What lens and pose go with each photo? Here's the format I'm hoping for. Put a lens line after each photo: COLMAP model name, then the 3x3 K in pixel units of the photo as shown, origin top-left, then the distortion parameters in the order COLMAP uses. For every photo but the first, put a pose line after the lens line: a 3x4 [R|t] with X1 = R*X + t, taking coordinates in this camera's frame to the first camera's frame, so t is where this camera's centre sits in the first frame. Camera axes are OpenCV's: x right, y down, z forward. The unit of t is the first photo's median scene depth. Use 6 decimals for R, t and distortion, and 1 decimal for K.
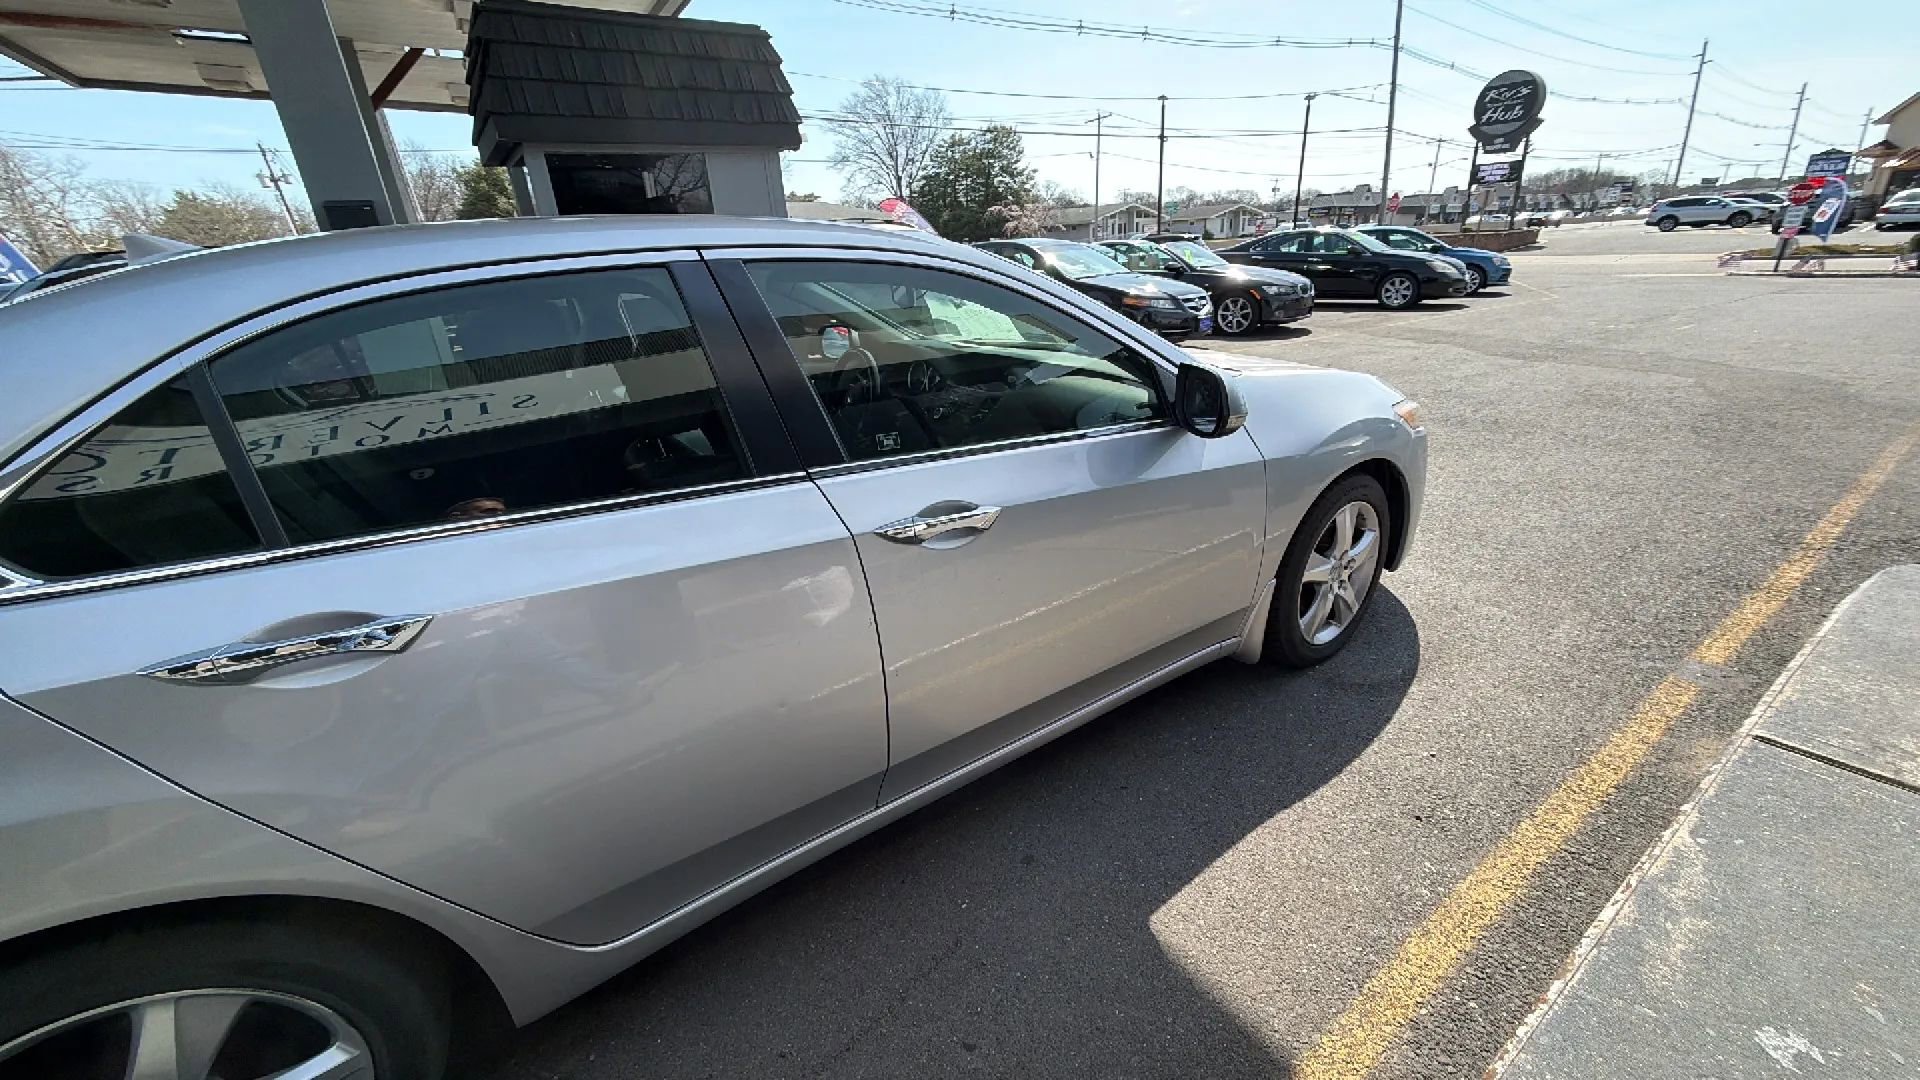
lens RADIAL K [[739.7, 0, 962.3], [0, 739.7, 532.2], [0, 0, 1]] dist [-0.000974, 0.000560]
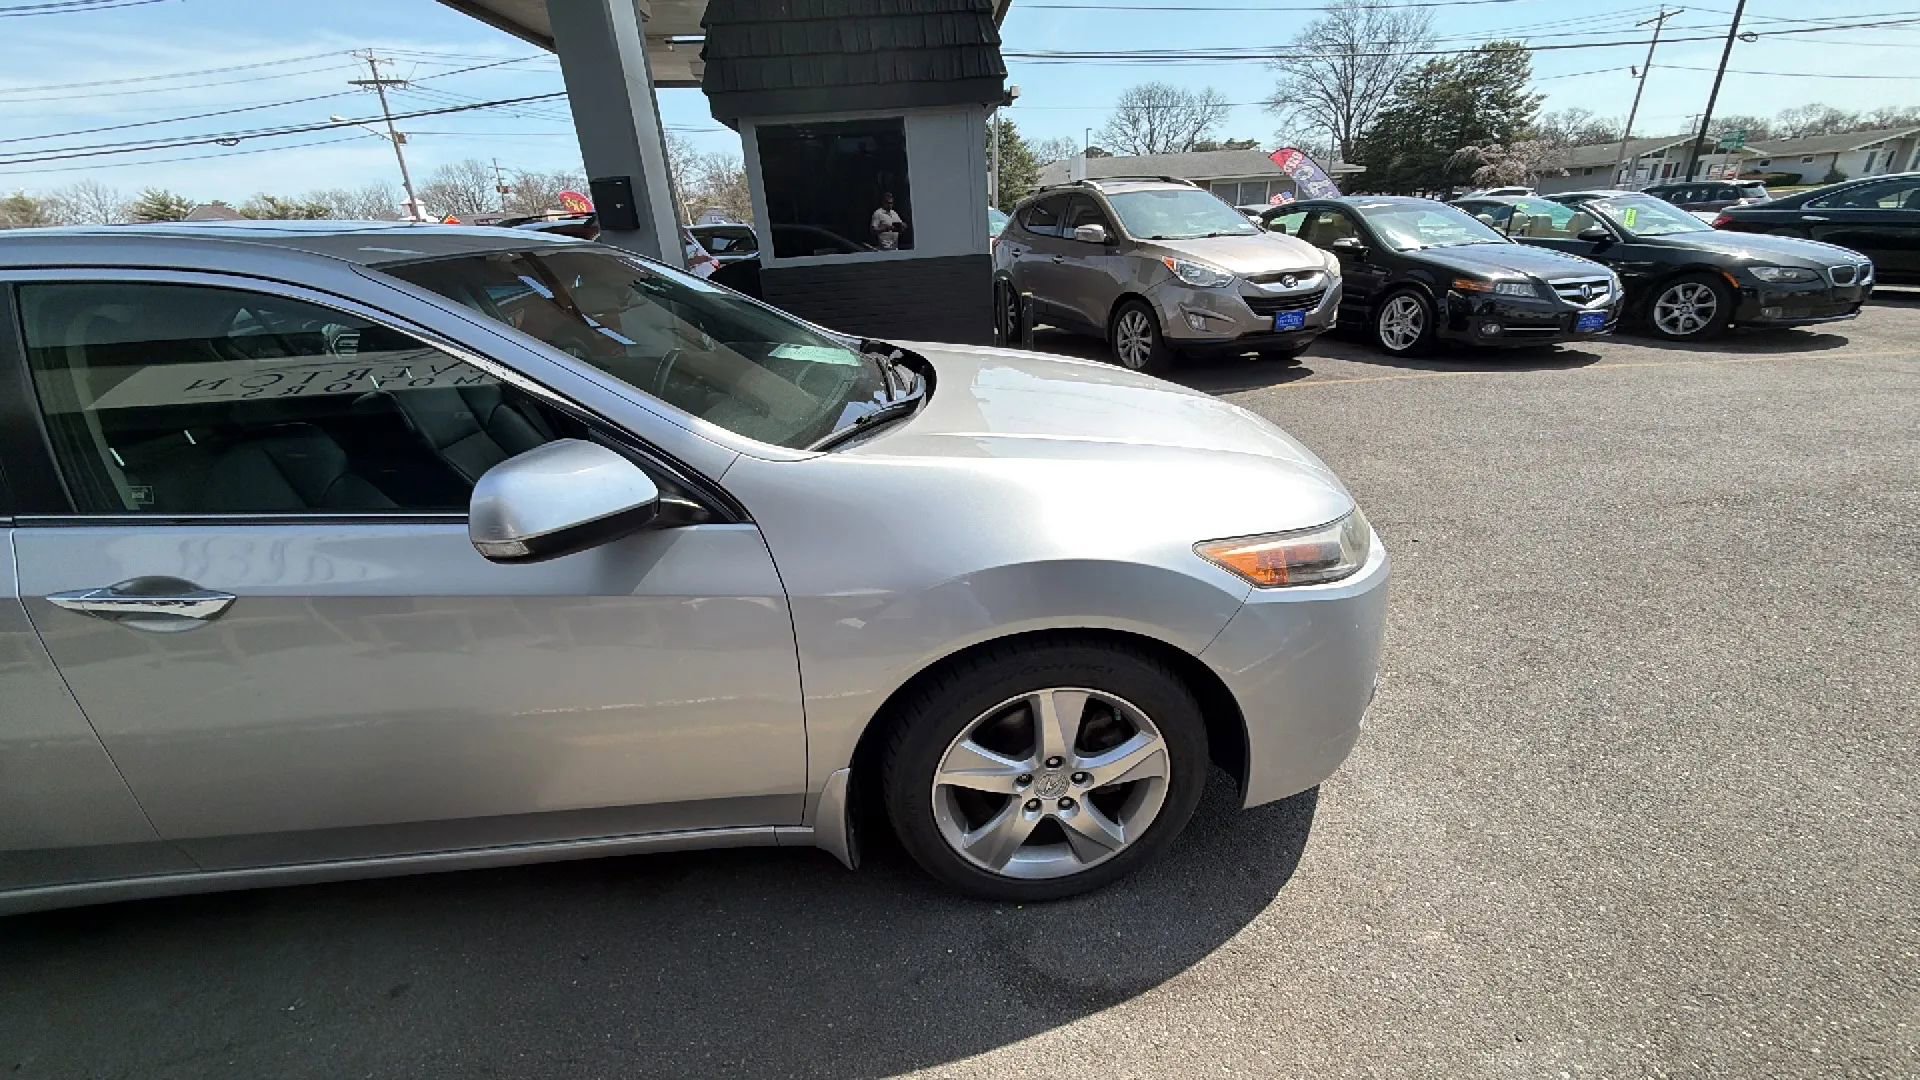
lens RADIAL K [[731.8, 0, 962.4], [0, 731.8, 537.8], [0, 0, 1]] dist [-0.000270, 0.000319]
pose [[0.860016, 0.208385, -0.465777, 0.050715], [-0.177125, 0.977967, 0.110488, -0.015096], [0.478538, -0.012520, 0.877977, 0.030911]]
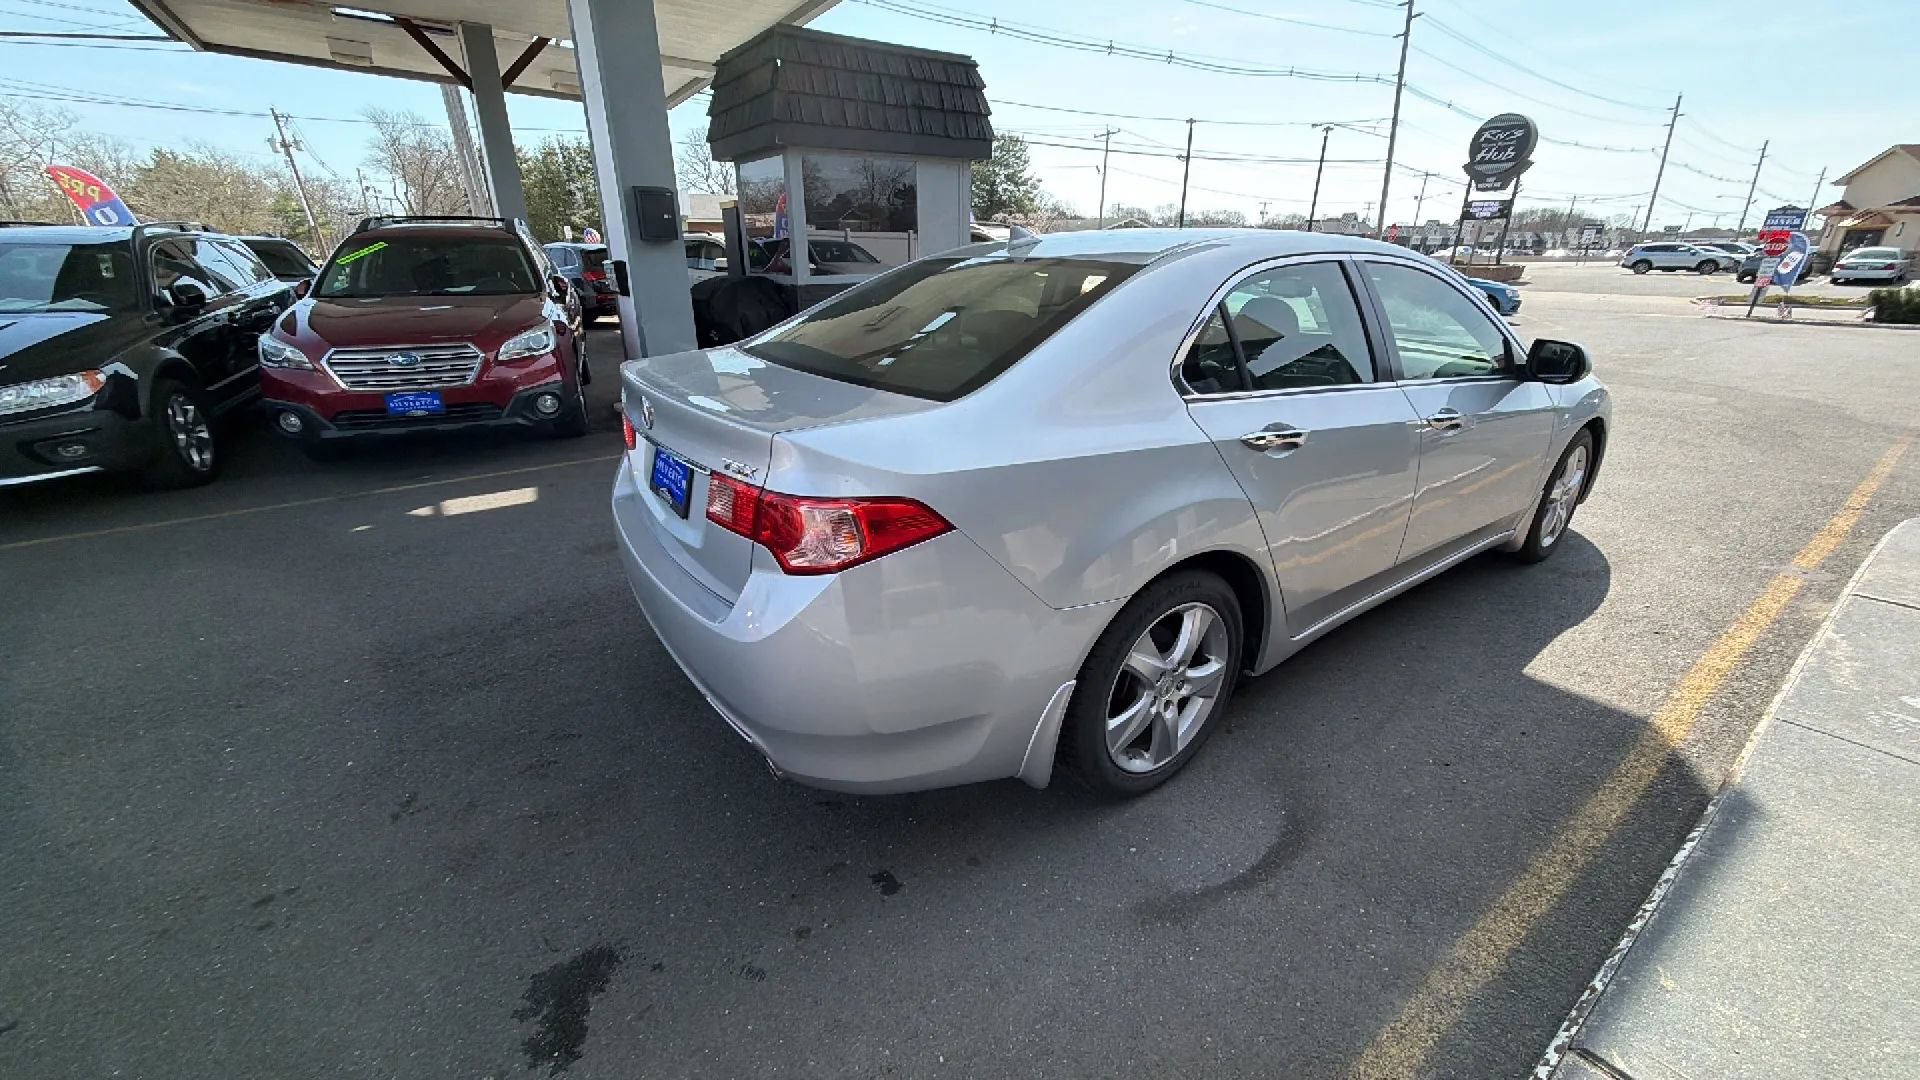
lens RADIAL K [[745.5, 0, 960.0], [0, 745.5, 540.0], [0, 0, 1]] dist [-0.001356, 0.000429]
pose [[0.998416, 0.040315, 0.039250, -0.053814], [-0.040340, 0.999186, -0.000159, 0.013918], [-0.039224, -0.001425, 0.999229, -0.030779]]
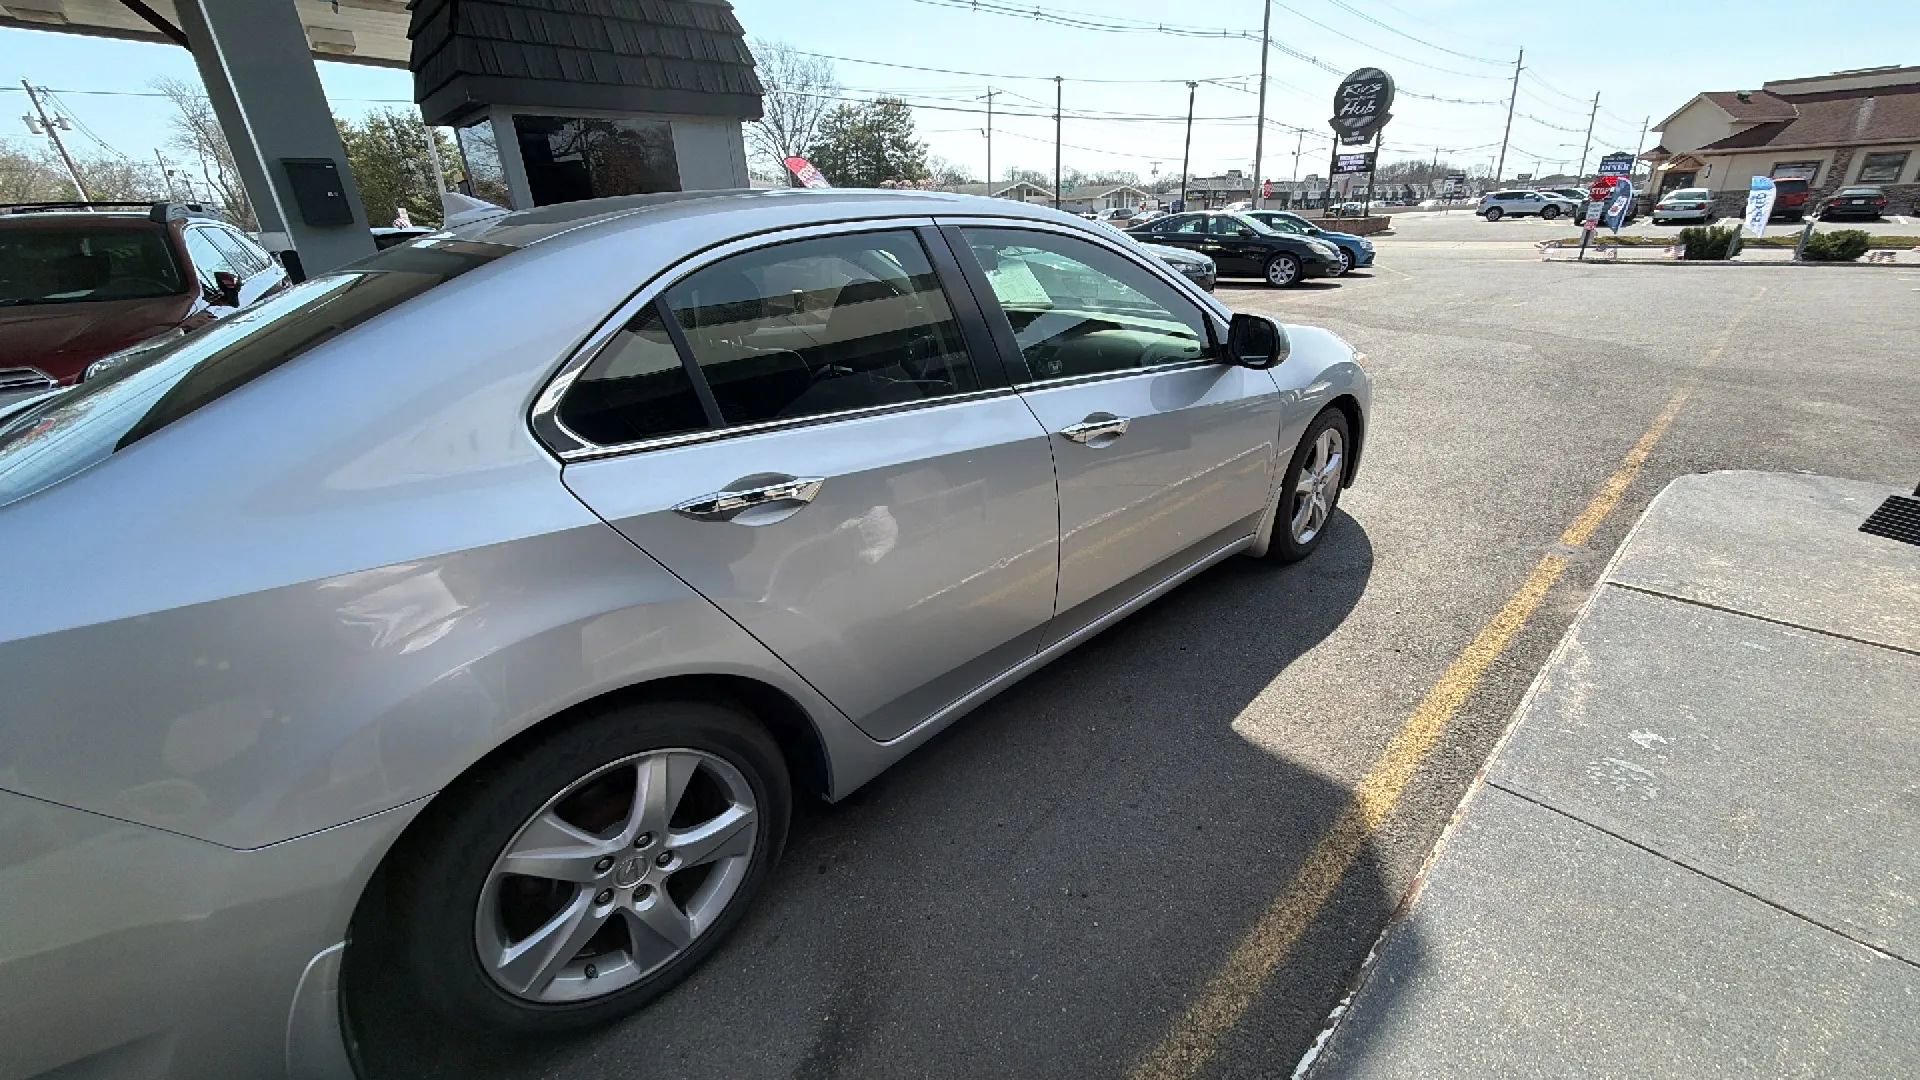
lens RADIAL K [[741.9, 0, 964.2], [0, 741.9, 534.9], [0, 0, 1]] dist [-0.001096, 0.000120]
pose [[0.989284, -0.037627, 0.141072, -0.020380], [0.033343, 0.998912, 0.032606, 0.005704], [-0.142145, -0.027553, 0.989462, -0.013397]]
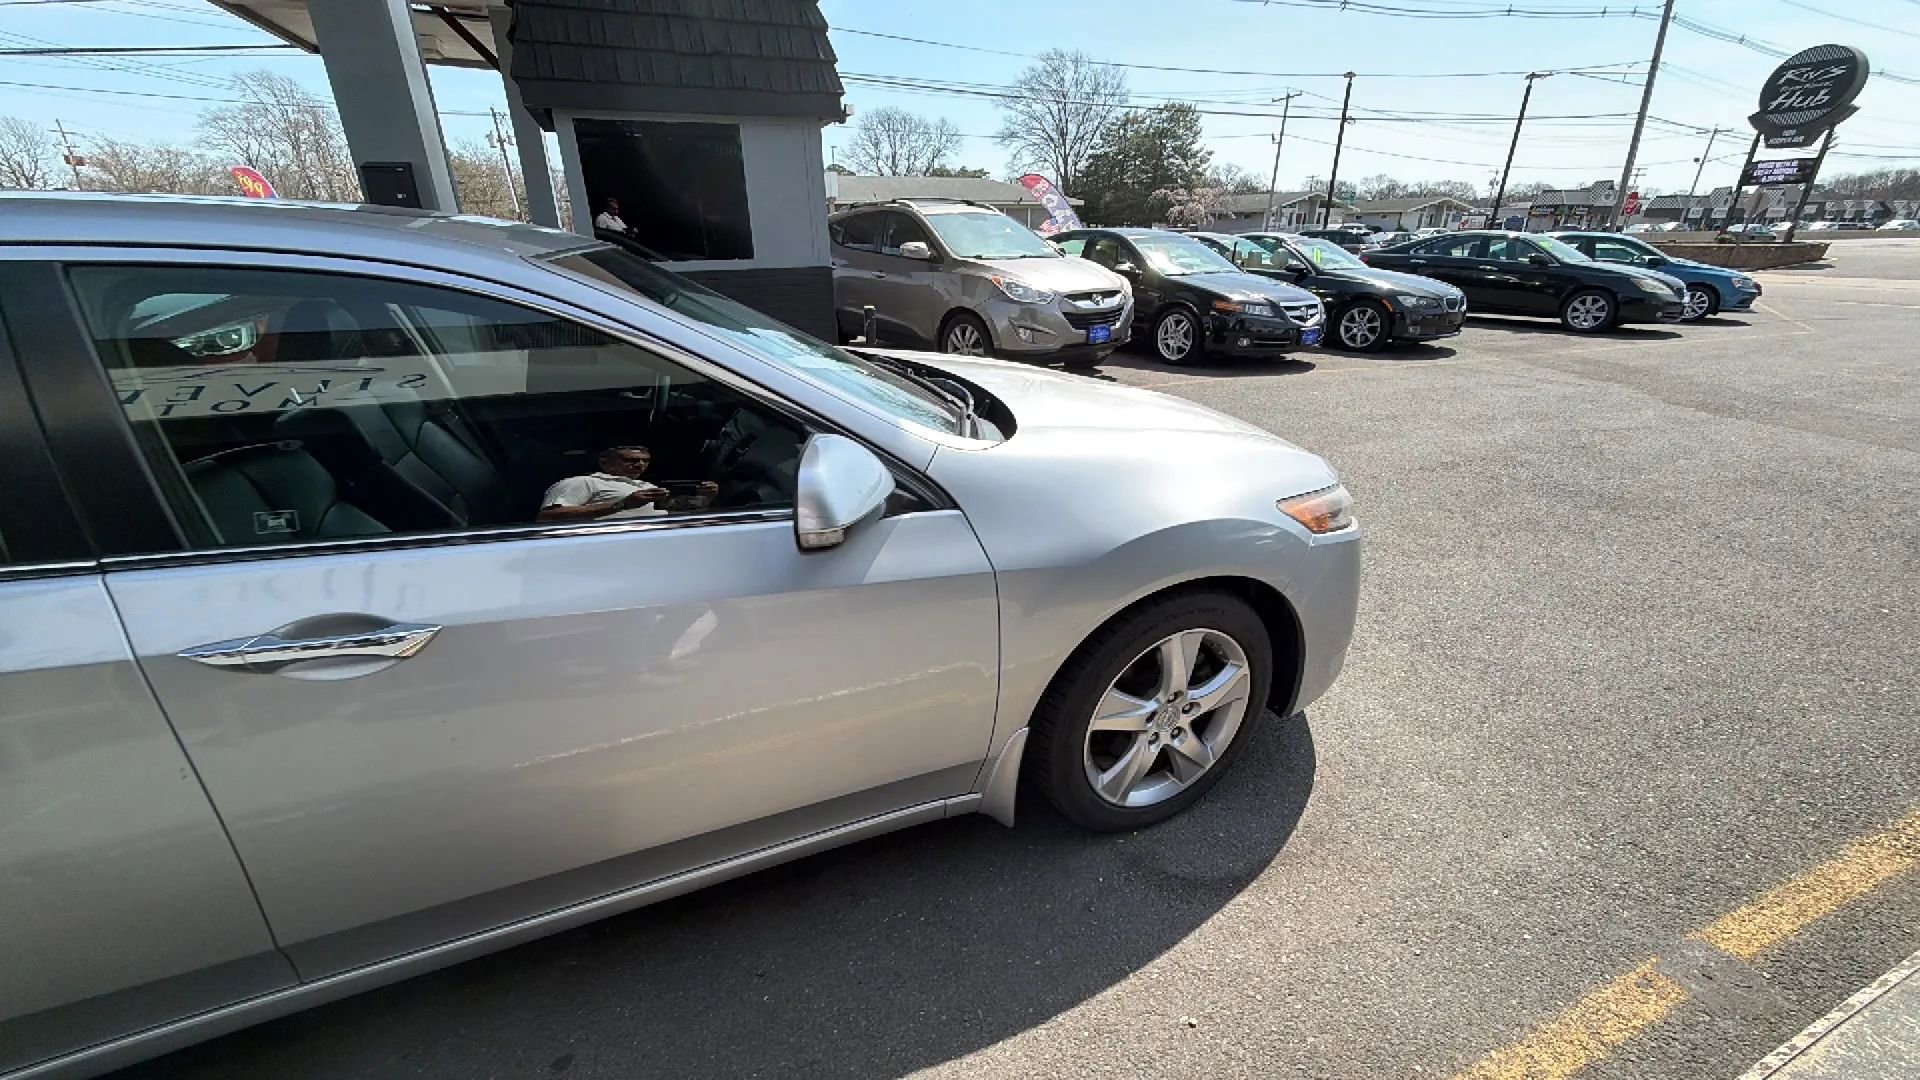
lens RADIAL K [[729.5, 0, 961.0], [0, 729.5, 541.6], [0, 0, 1]] dist [-0.000986, 0.000257]
pose [[0.975616, 0.125667, -0.179948, 0.030702], [-0.118324, 0.991664, 0.051018, -0.009801], [0.184859, -0.028481, 0.982352, 0.018448]]
